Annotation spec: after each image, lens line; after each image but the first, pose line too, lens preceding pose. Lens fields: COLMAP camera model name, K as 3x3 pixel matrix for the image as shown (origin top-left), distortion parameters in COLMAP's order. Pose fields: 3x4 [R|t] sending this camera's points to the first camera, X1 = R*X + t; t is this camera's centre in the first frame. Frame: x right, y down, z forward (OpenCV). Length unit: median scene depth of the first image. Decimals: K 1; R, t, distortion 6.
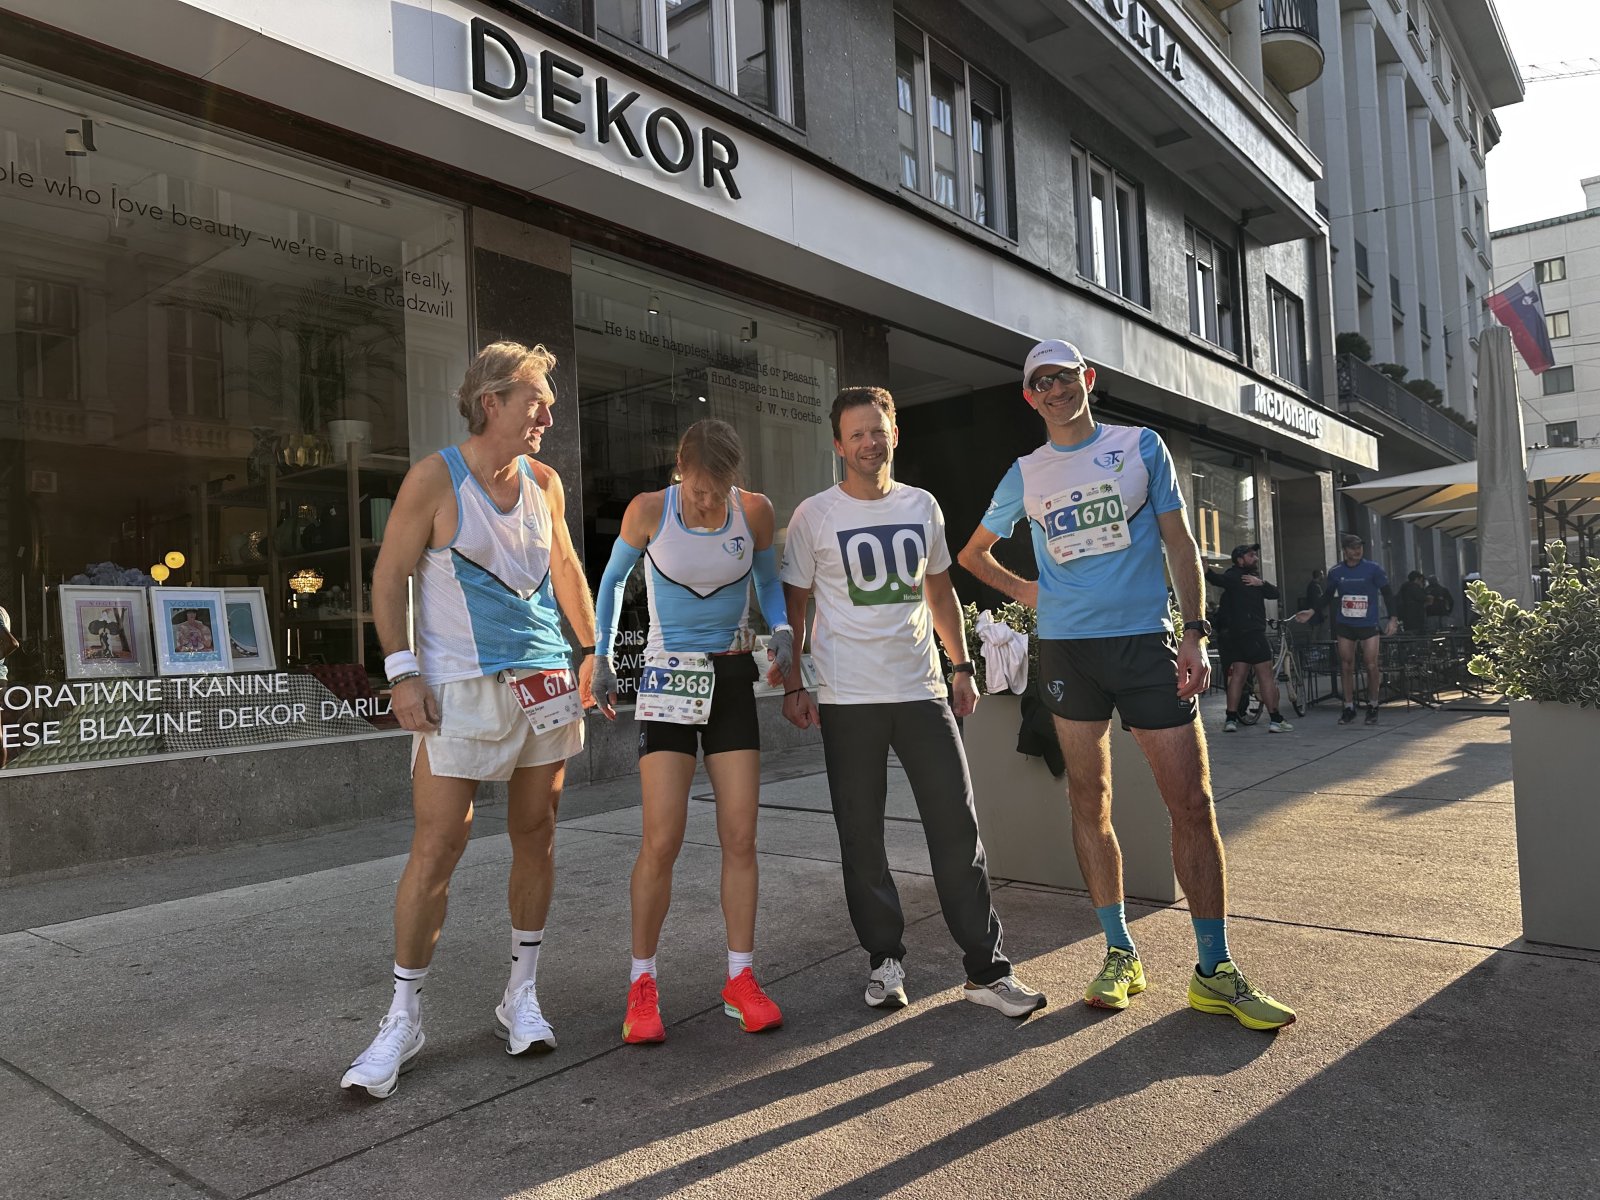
lens RADIAL K [[1119.7, 0, 801.8], [0, 1119.7, 598.5], [0, 0, 1]] dist [0.030538, -0.034283]
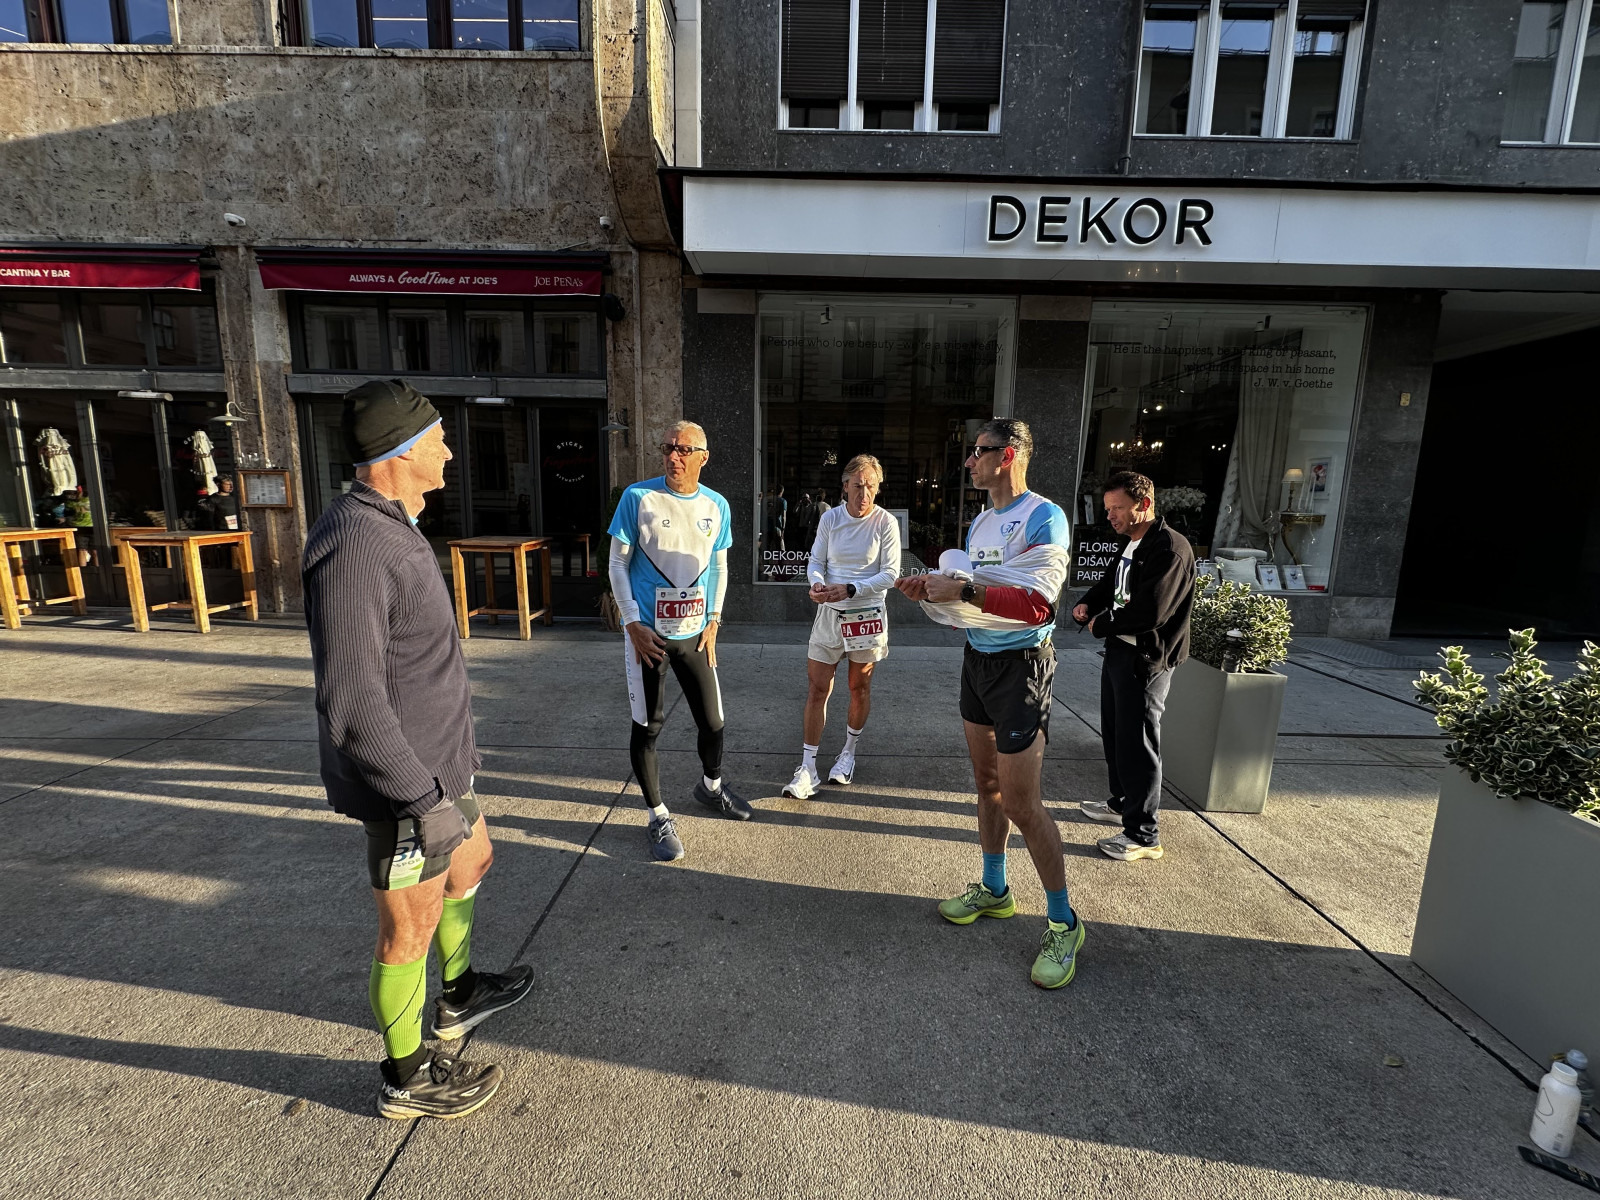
lens RADIAL K [[633.4, 0, 797.9], [0, 633.4, 595.2], [0, 0, 1]] dist [-0.003452, 0.000641]
pose [[0.620456, 0.169707, -0.765660, 0.260303], [-0.018961, 0.979266, 0.201688, -0.067435], [0.784012, -0.110621, 0.610809, 0.062151]]
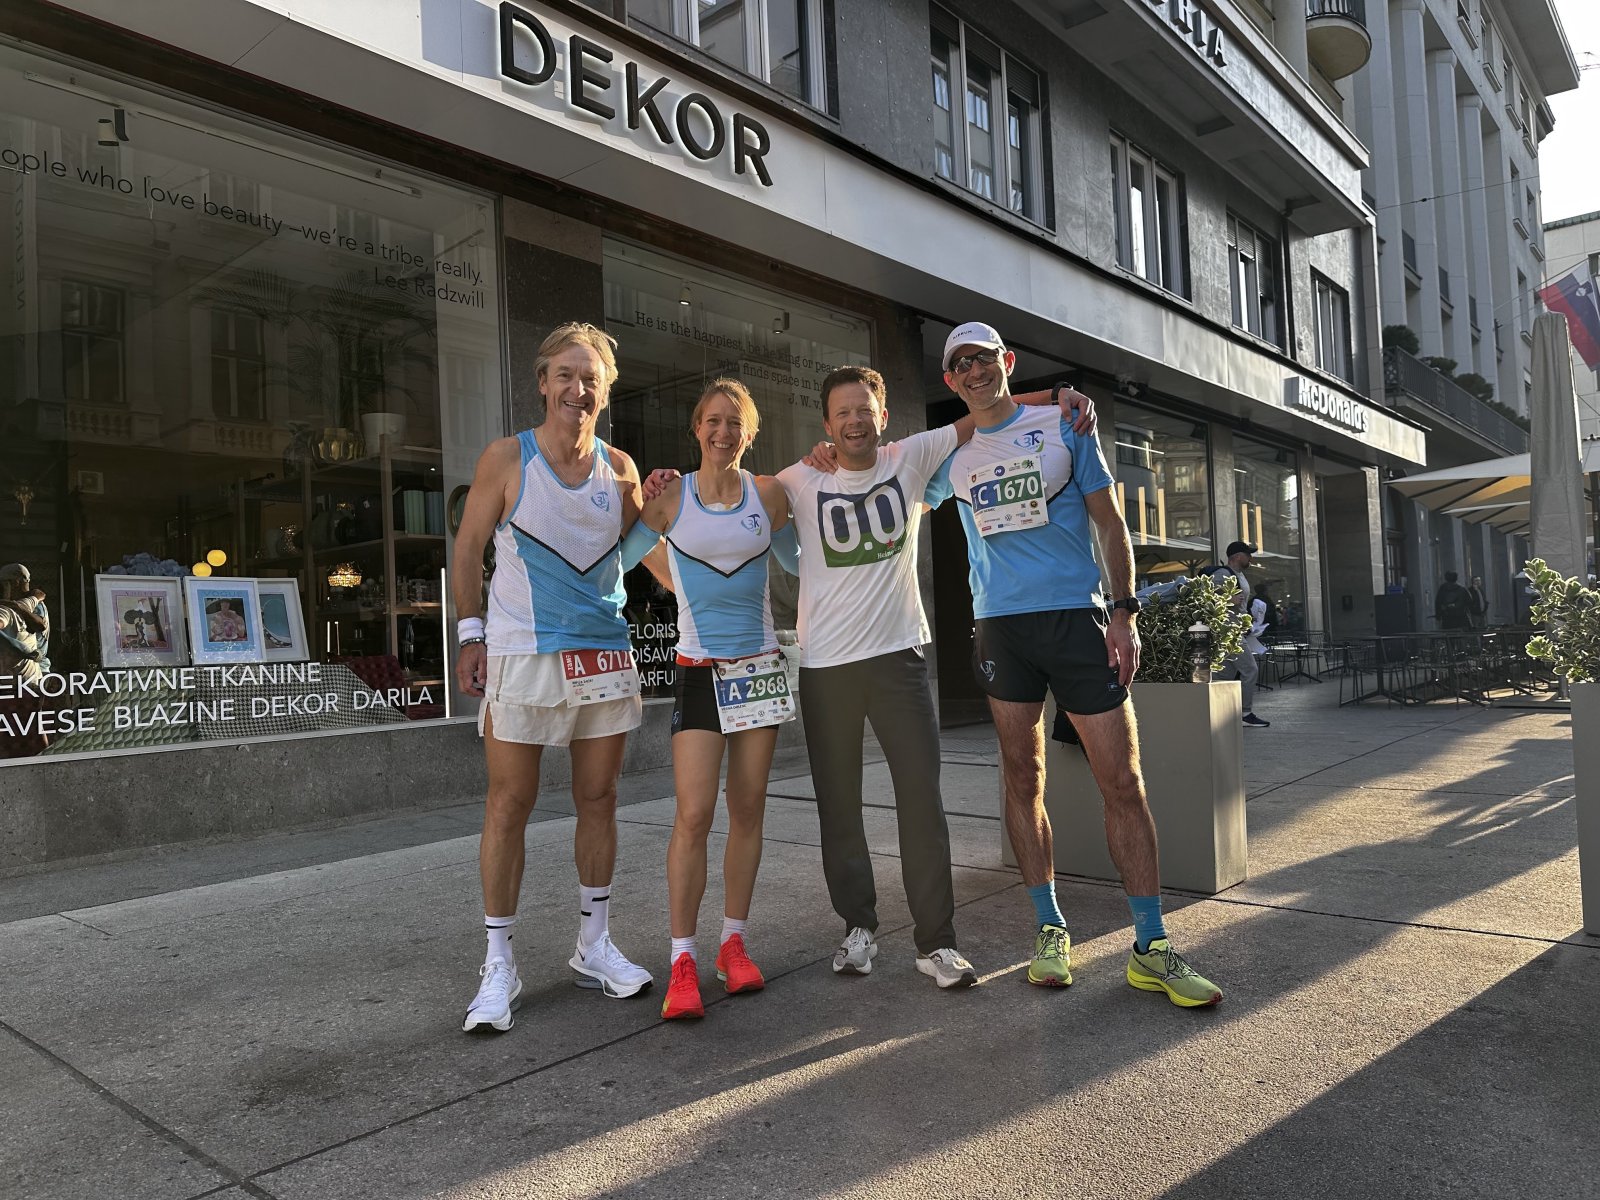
lens RADIAL K [[1119.7, 0, 802.6], [0, 1119.7, 607.6], [0, 0, 1]] dist [0.030538, -0.034283]
pose [[0.999499, -0.000485, -0.031631, 0.002858], [0.000683, 0.999980, 0.006243, 0.007744], [0.031627, -0.006262, 0.999480, 0.009326]]
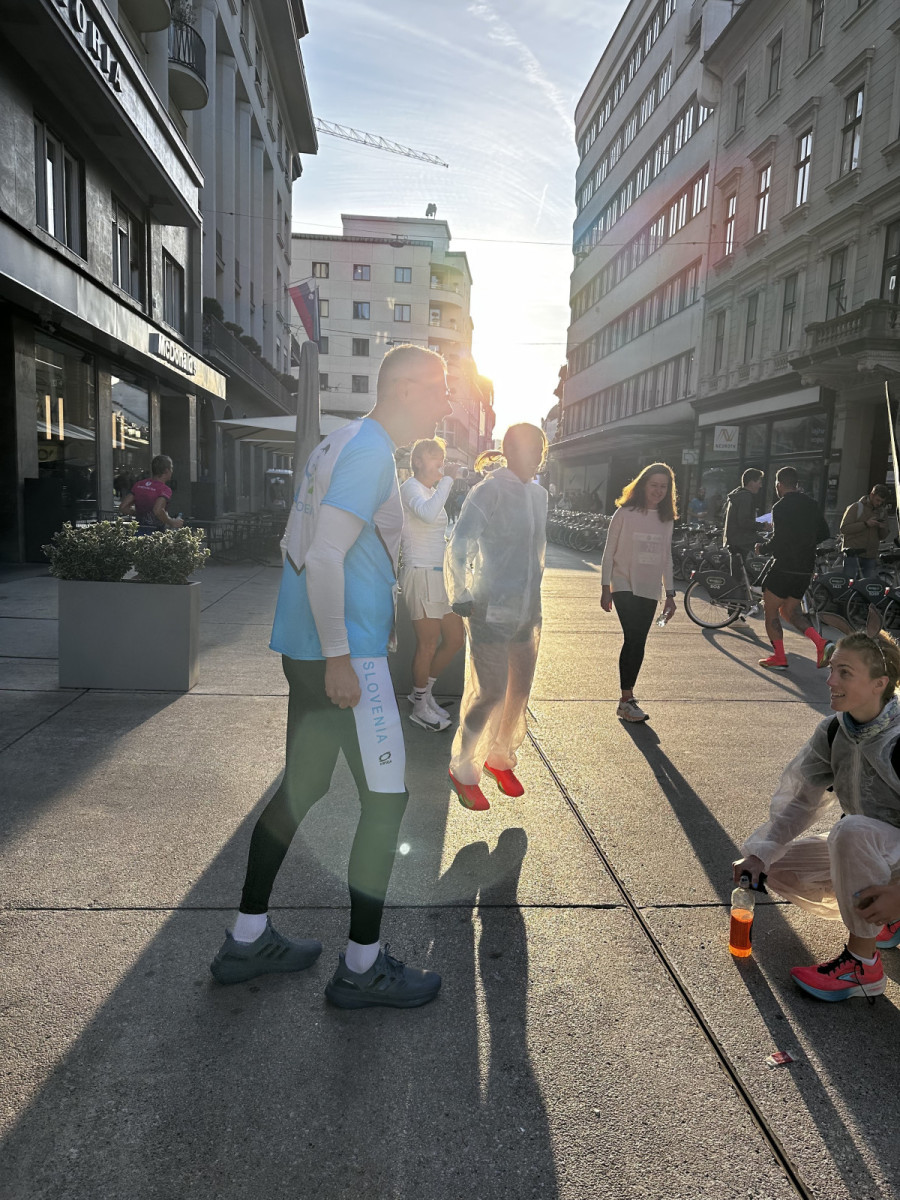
lens RADIAL K [[839.8, 0, 458.4], [0, 839.8, 607.1], [0, 0, 1]] dist [0.030538, -0.034283]
pose [[0.714761, -0.024391, 0.698944, -0.153629], [-0.095837, 0.986548, 0.132434, -0.047880], [-0.692771, -0.161643, 0.702808, -0.137822]]
